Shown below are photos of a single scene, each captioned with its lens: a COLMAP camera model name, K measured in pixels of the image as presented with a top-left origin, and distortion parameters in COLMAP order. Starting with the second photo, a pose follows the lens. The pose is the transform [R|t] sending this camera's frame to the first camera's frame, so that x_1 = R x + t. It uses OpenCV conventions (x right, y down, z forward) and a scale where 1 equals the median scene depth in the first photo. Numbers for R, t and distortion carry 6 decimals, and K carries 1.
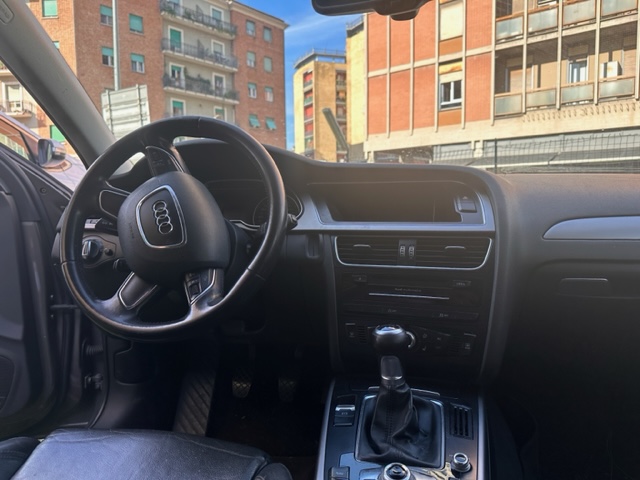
lens RADIAL K [[471.7, 0, 318.4], [0, 471.7, 235.5], [0, 0, 1]] dist [0.017073, -0.017639]
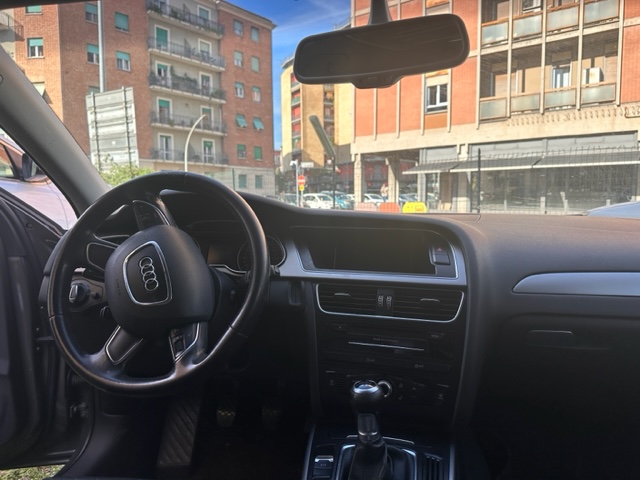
lens RADIAL K [[471.7, 0, 318.8], [0, 471.7, 235.6], [0, 0, 1]] dist [0.017073, -0.017639]
pose [[0.999593, 0.003648, 0.028278, 0.000472], [-0.003676, 0.999993, 0.000935, -0.004535], [-0.028274, -0.001039, 0.999600, -0.001667]]
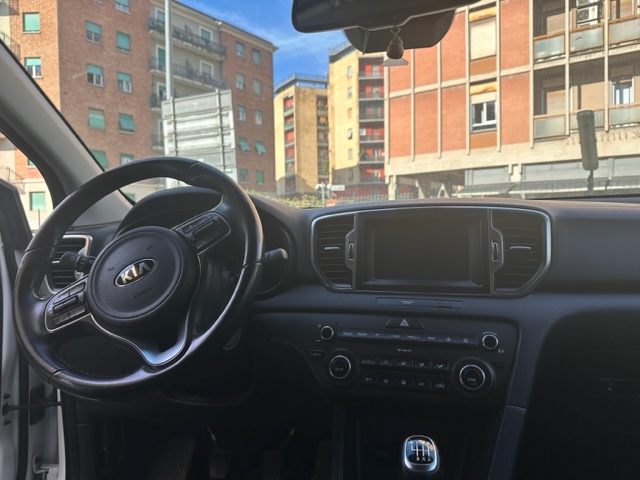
lens RADIAL K [[471.7, 0, 314.9], [0, 471.7, 237.8], [0, 0, 1]] dist [0.017073, -0.017639]
pose [[0.997911, -0.005526, 0.064364, -0.122960], [0.008535, 0.998879, -0.046566, -0.013777], [-0.064034, 0.047018, 0.996839, 0.093106]]
